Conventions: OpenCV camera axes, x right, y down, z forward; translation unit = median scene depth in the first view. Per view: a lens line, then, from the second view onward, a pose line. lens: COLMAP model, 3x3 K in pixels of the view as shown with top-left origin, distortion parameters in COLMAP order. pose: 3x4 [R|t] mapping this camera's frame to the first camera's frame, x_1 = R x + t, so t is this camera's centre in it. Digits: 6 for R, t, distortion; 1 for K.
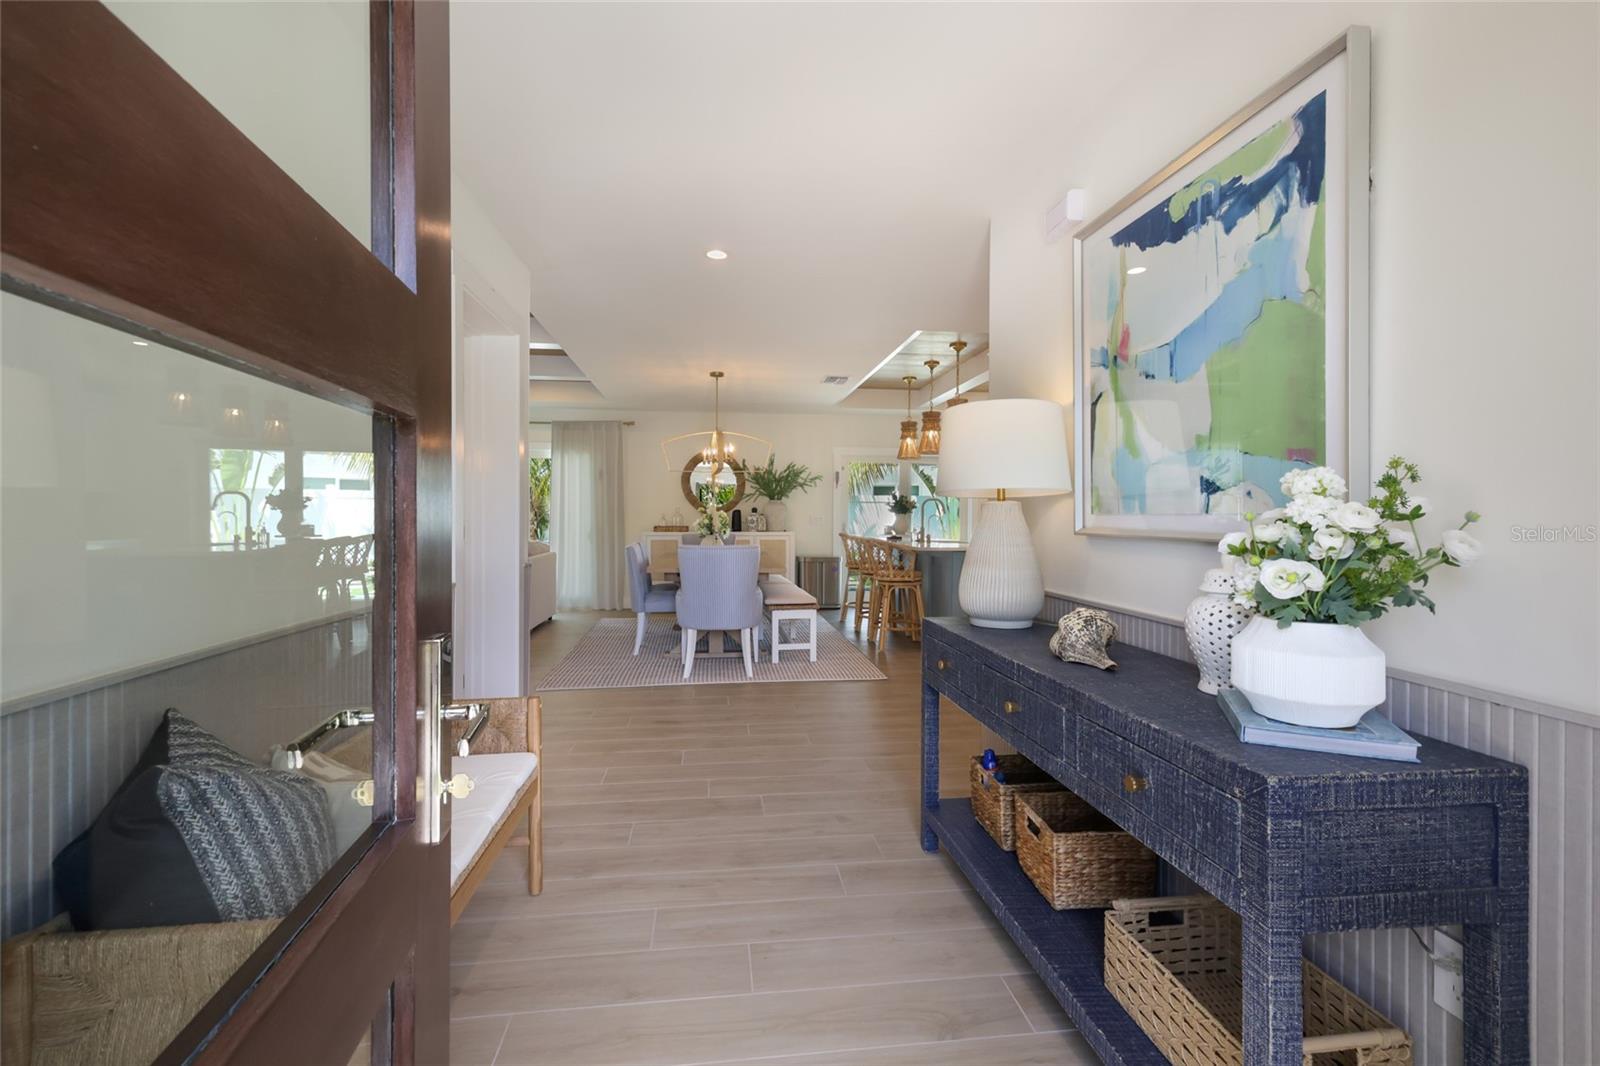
lens RADIAL K [[713.6, 0, 793.5], [0, 713.6, 510.3], [0, 0, 1]] dist [-0.006590, 0.000393]
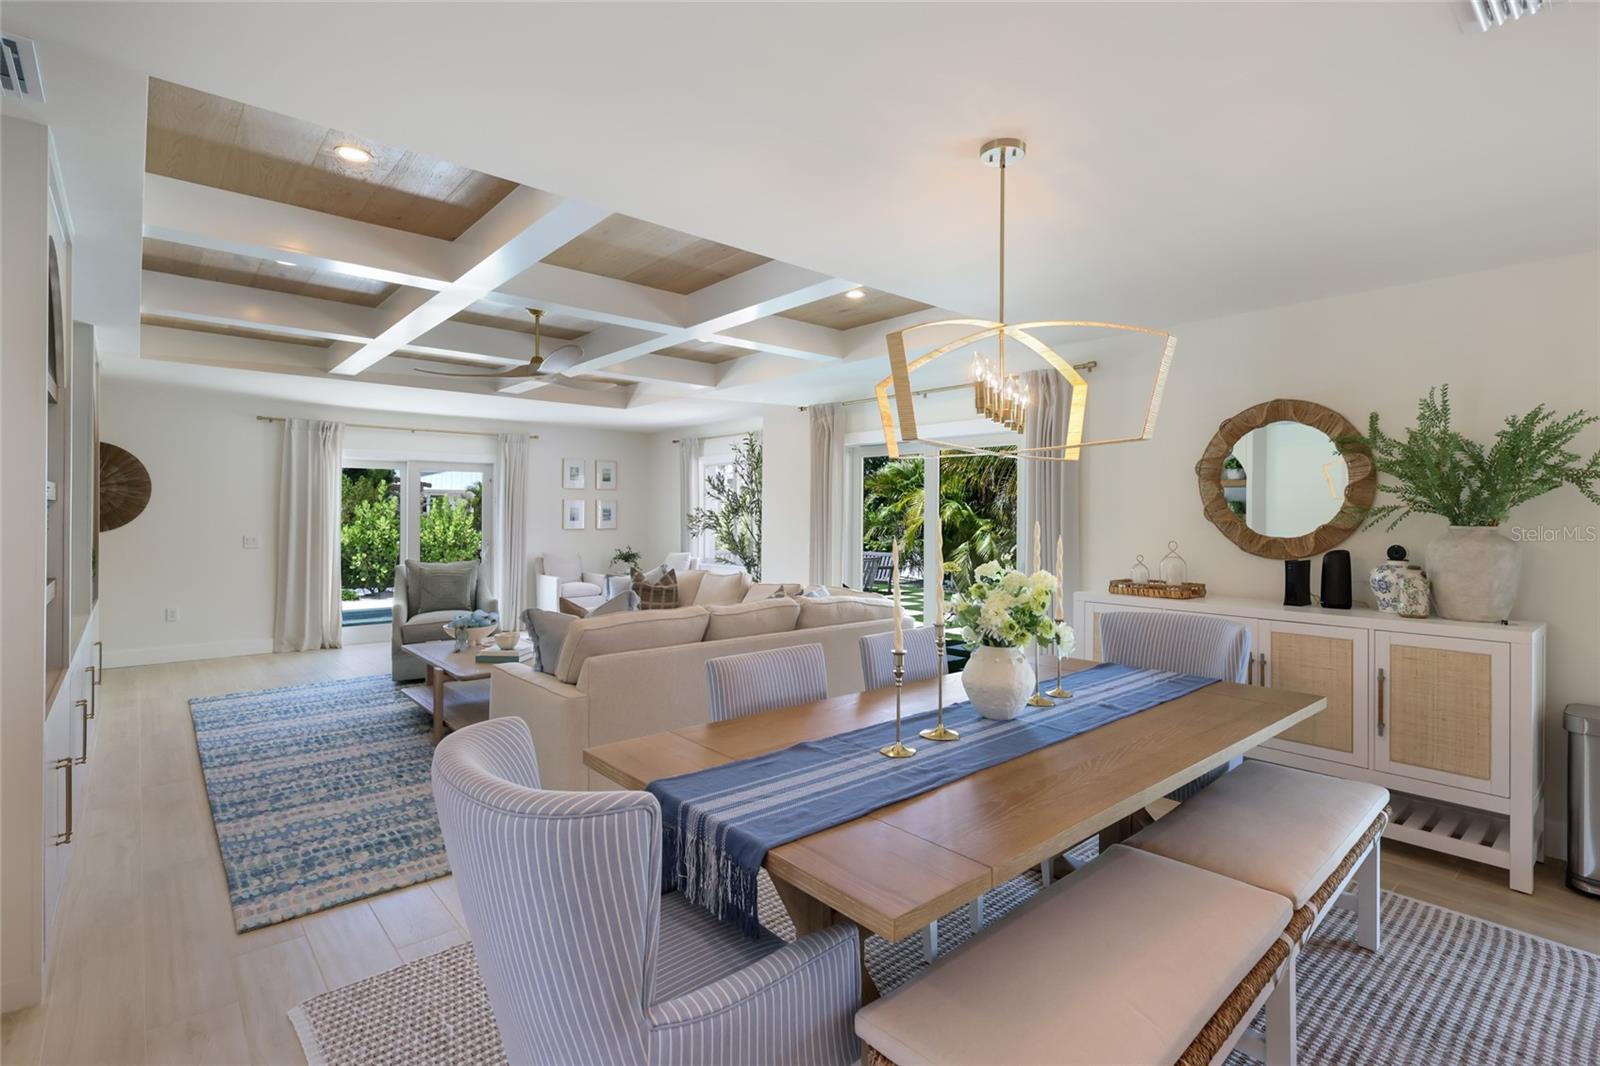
lens RADIAL K [[775.4, 0, 816.6], [0, 775.4, 502.0], [0, 0, 1]] dist [0.003746, -0.004278]
pose [[0.567992, -0.011712, -0.822951, 0.111515], [-0.003813, 0.999851, -0.016862, -0.020425], [0.823026, 0.012716, 0.567862, 0.604752]]
